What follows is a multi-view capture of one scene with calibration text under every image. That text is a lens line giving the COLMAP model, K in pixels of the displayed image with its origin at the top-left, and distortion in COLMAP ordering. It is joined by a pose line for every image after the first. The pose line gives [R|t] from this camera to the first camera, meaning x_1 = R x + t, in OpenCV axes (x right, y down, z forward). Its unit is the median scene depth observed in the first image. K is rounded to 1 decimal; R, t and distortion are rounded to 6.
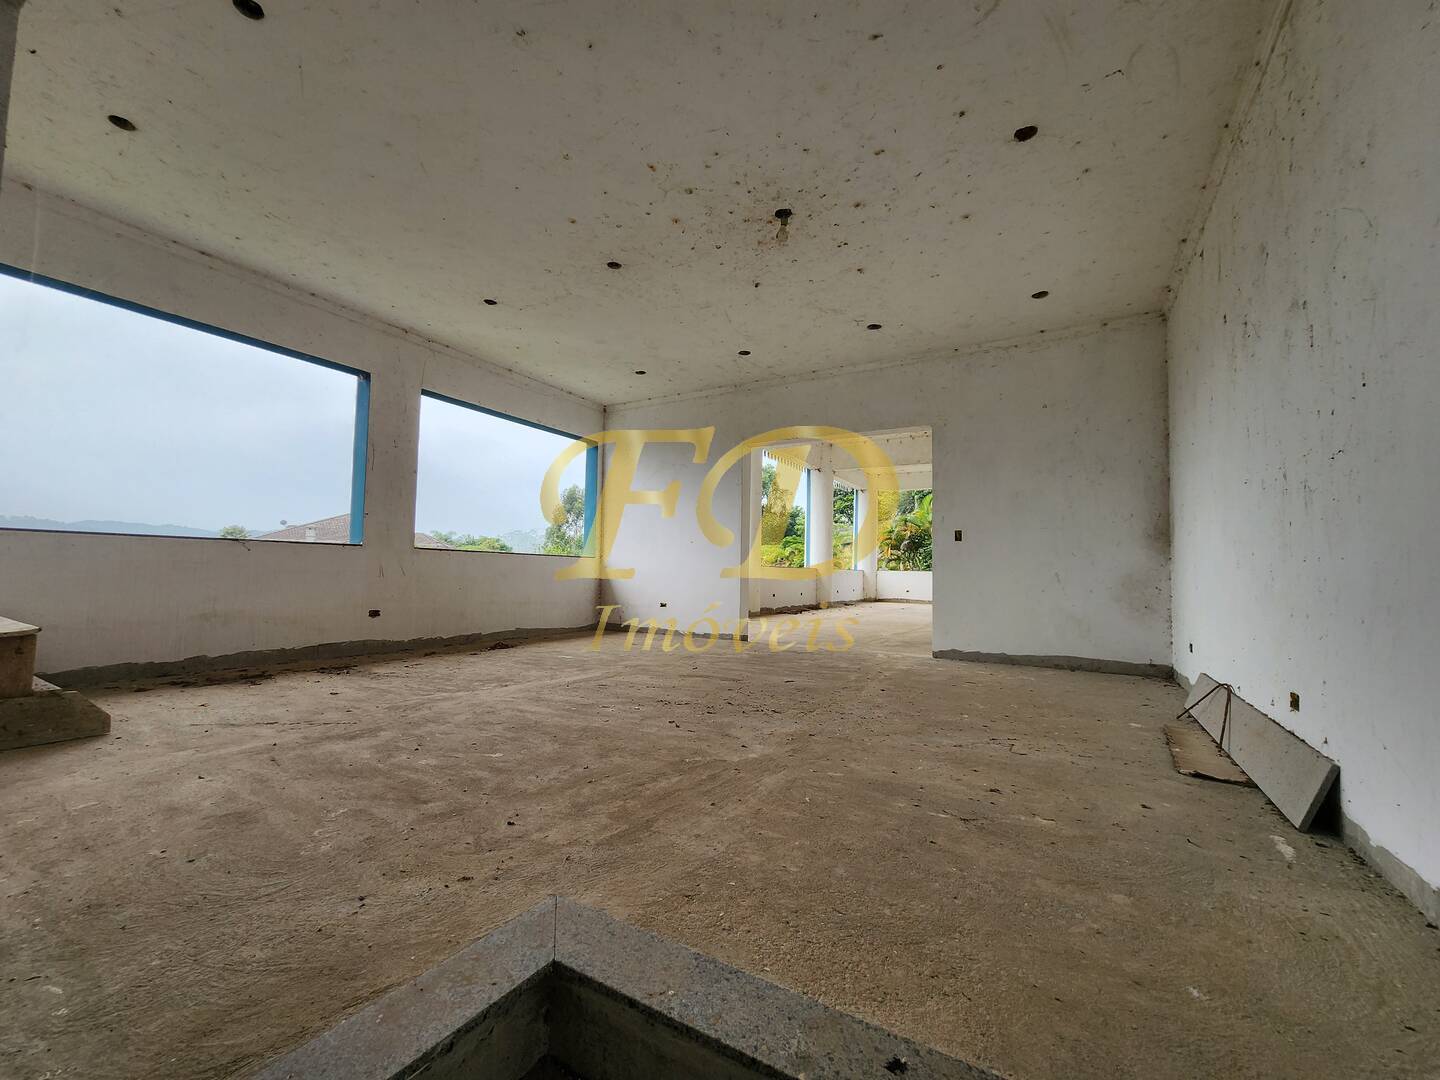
lens RADIAL K [[599.7, 0, 707.6], [0, 599.7, 532.0], [0, 0, 1]] dist [-0.002310, -0.000580]
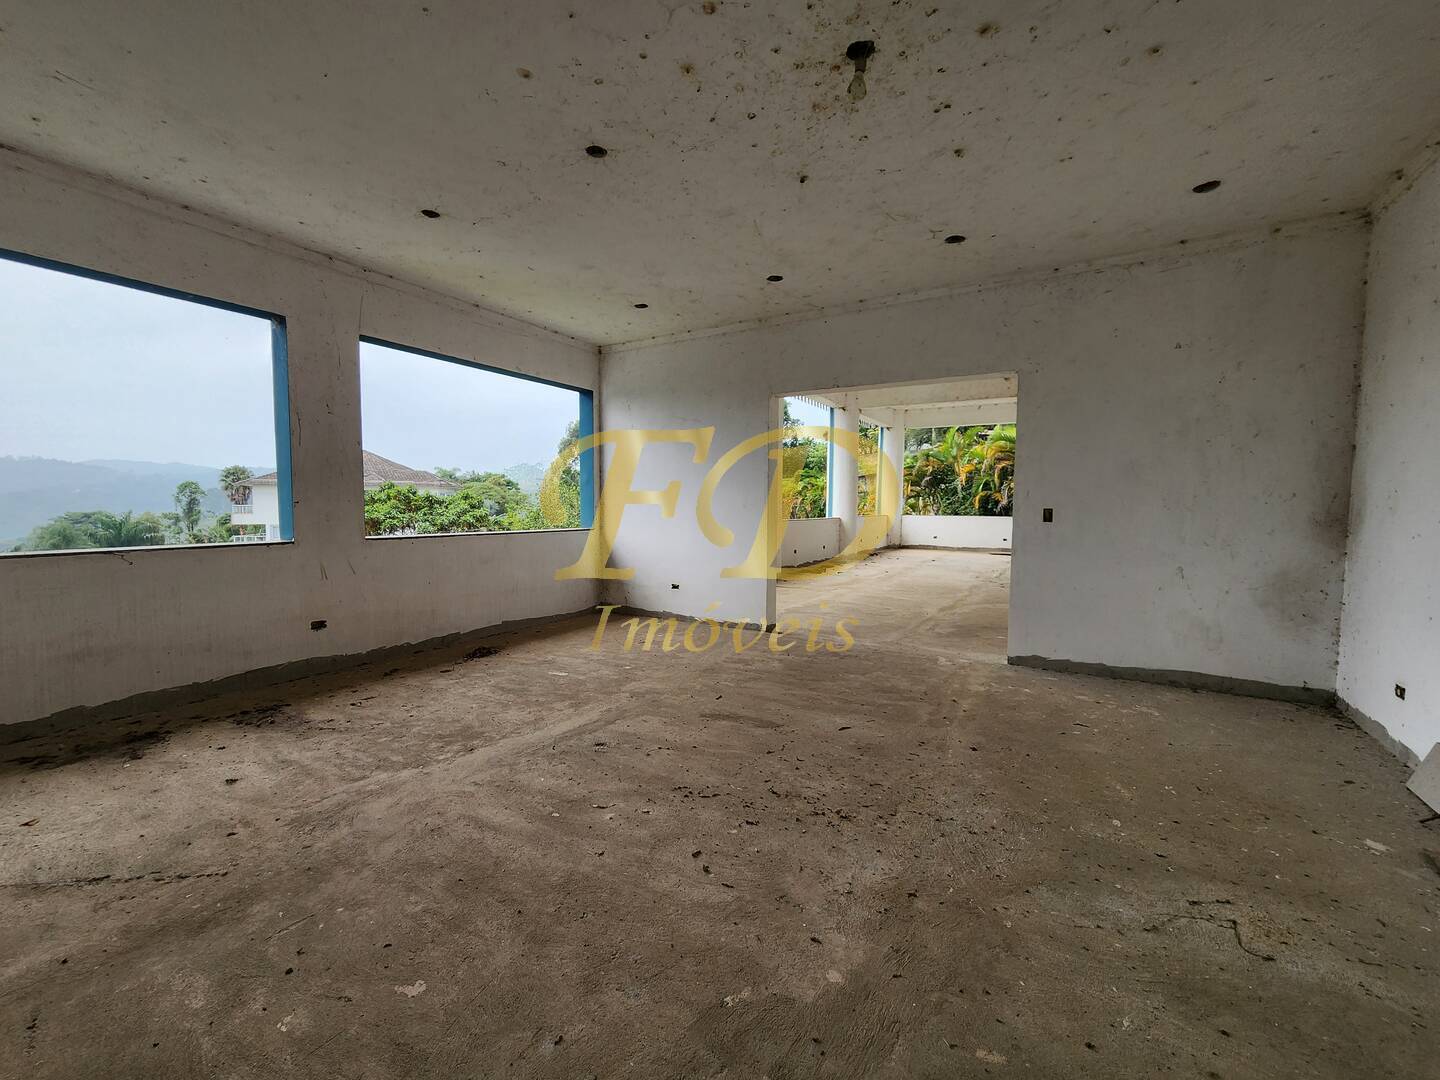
lens RADIAL K [[599.7, 0, 707.6], [0, 599.7, 532.0], [0, 0, 1]] dist [-0.002310, -0.000580]
pose [[0.999821, -0.011932, -0.014712, -0.018653], [0.013583, 0.992947, 0.117775, -0.070999], [0.013203, -0.117954, 0.992931, 0.207805]]
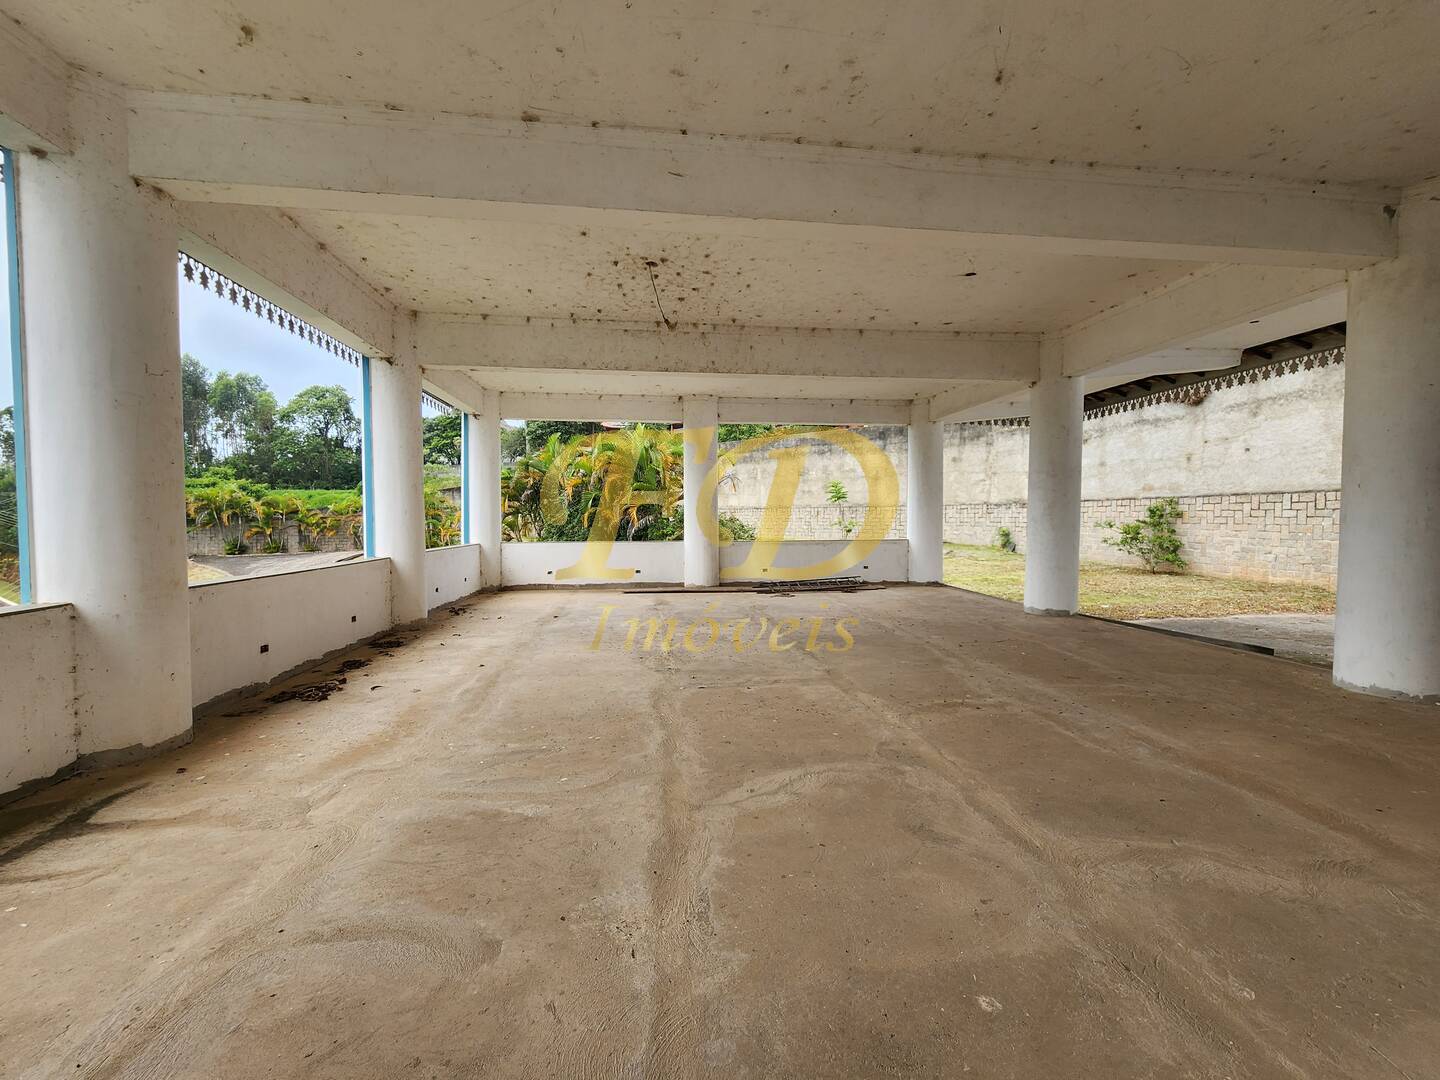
lens RADIAL K [[578.5, 0, 717.7], [0, 578.5, 538.9], [0, 0, 1]] dist [-0.000714, -0.000119]
pose [[0.786756, -0.045465, 0.615587, 0.246542], [-0.023336, 0.994380, 0.103266, -0.029745], [-0.616823, -0.095611, 0.781273, 1.112817]]
